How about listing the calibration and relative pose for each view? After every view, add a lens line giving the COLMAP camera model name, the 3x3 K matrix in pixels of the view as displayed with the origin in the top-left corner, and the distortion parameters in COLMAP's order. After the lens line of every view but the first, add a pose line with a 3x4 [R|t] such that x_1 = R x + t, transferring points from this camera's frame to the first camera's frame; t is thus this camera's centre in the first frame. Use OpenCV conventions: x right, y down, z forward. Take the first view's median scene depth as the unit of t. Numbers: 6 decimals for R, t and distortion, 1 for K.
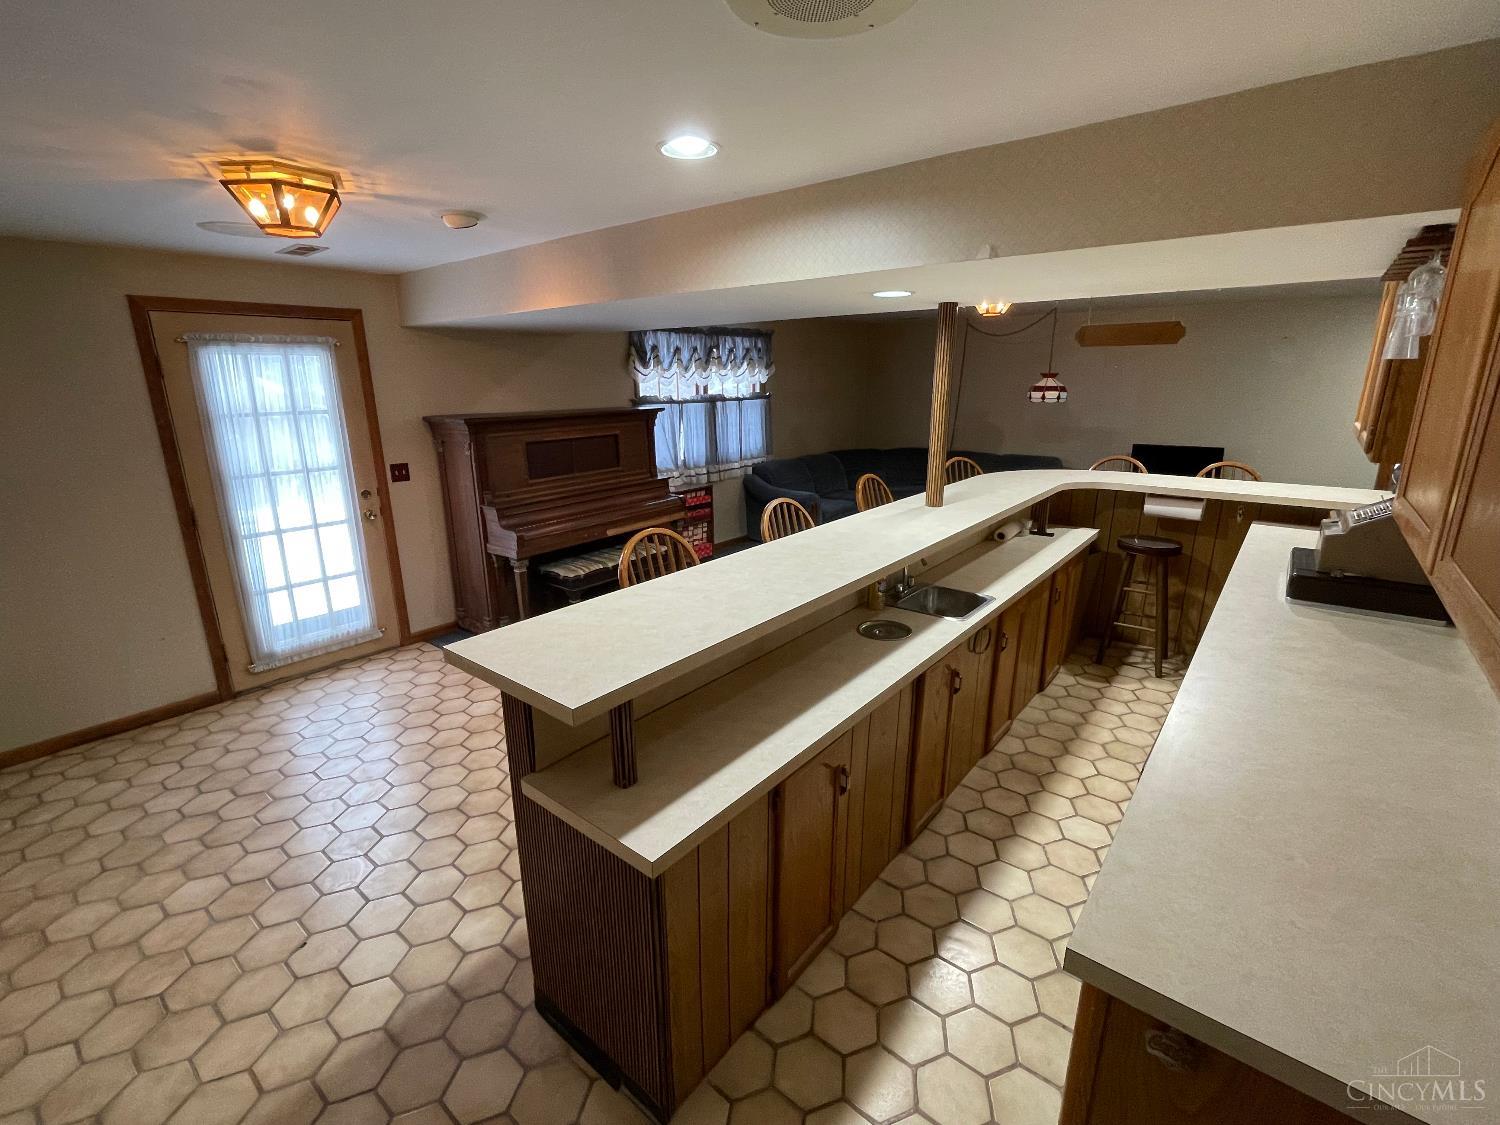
lens RADIAL K [[653.3, 0, 750.0], [0, 653.3, 562.5], [0, 0, 1]] dist [-0.023775, 0.000098]
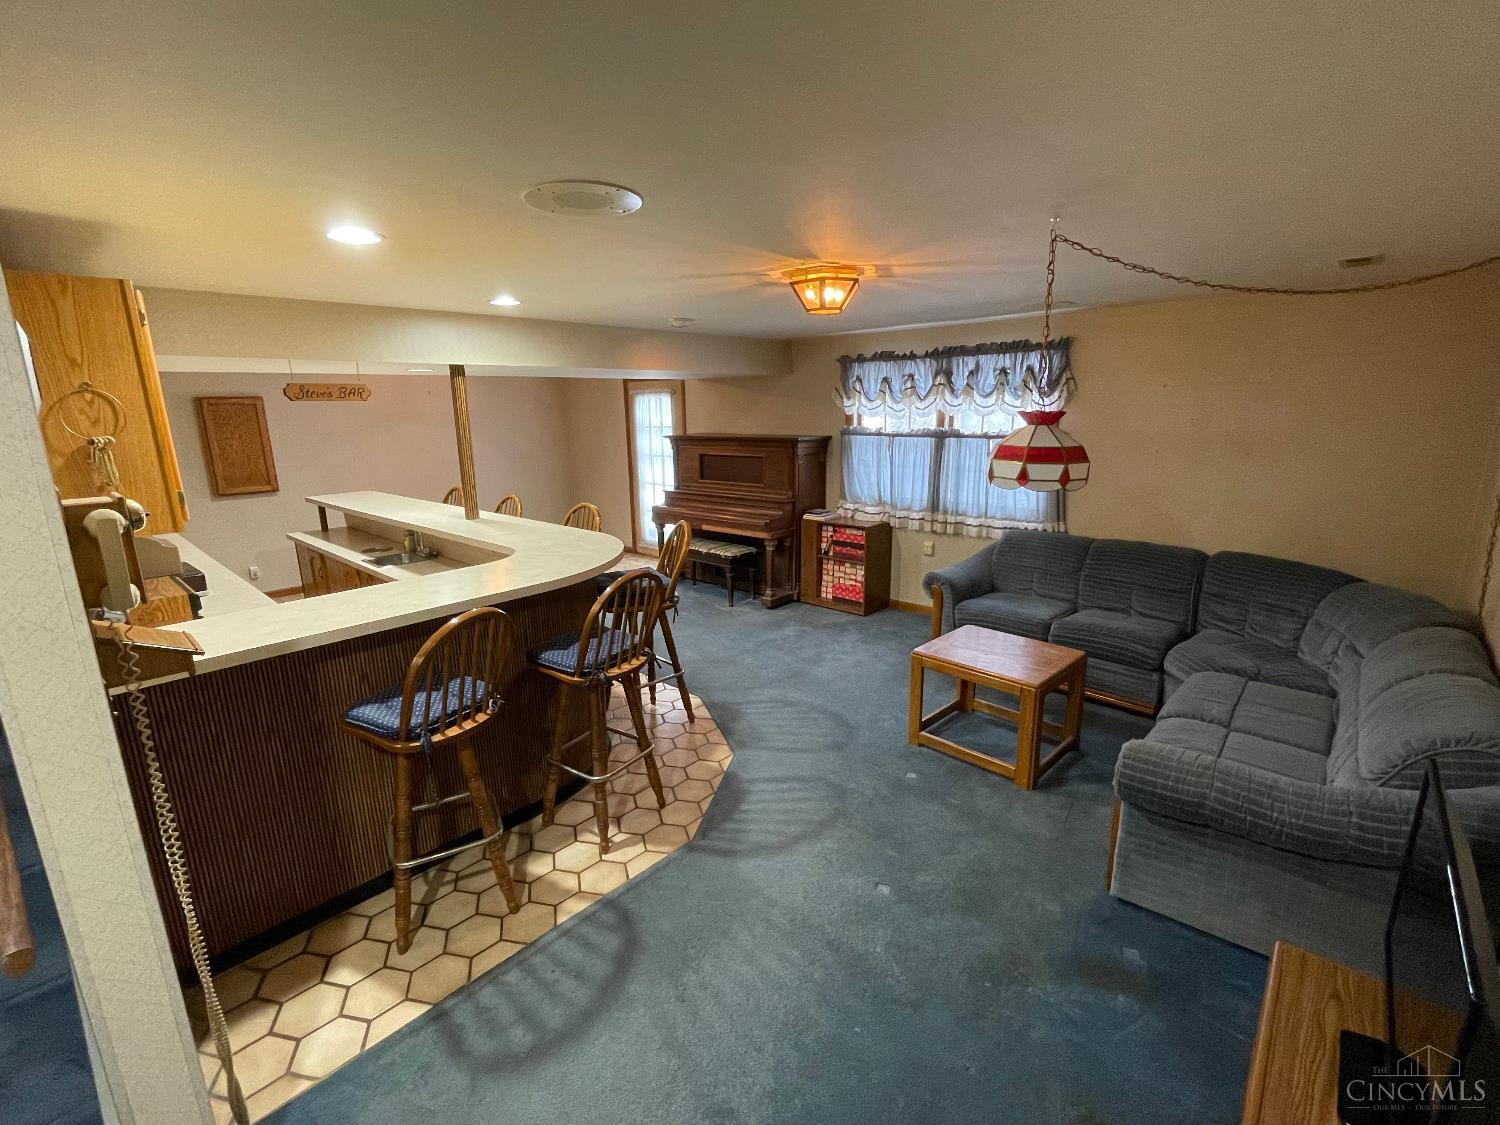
lens RADIAL K [[653.3, 0, 750.0], [0, 653.3, 562.5], [0, 0, 1]] dist [-0.023775, 0.000098]
pose [[-0.063645, 0.243679, -0.967765, 0.839881], [-0.247280, 0.935640, 0.251852, -0.260193], [0.966852, 0.255338, 0.000708, 0.851767]]
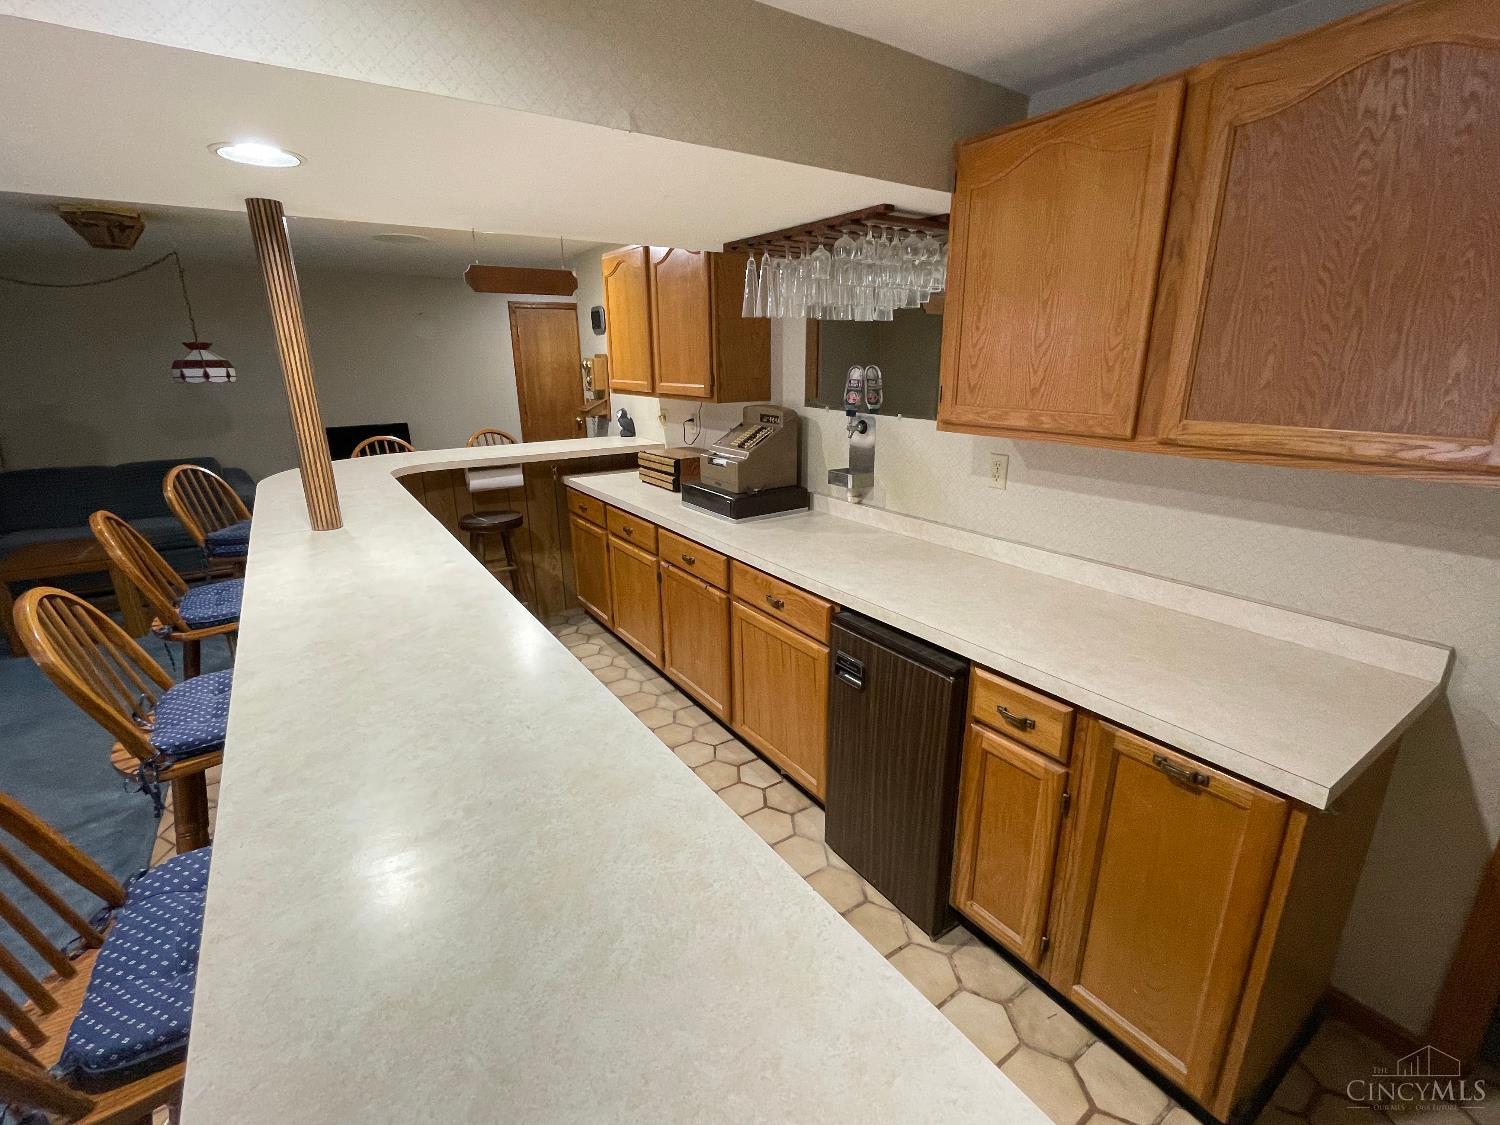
lens RADIAL K [[653.3, 0, 750.0], [0, 653.3, 562.5], [0, 0, 1]] dist [-0.023775, 0.000098]
pose [[0.306570, -0.280387, 0.909614, -0.087405], [0.259067, 0.944132, 0.203713, -0.040207], [-0.915914, 0.173198, 0.362082, 0.199939]]
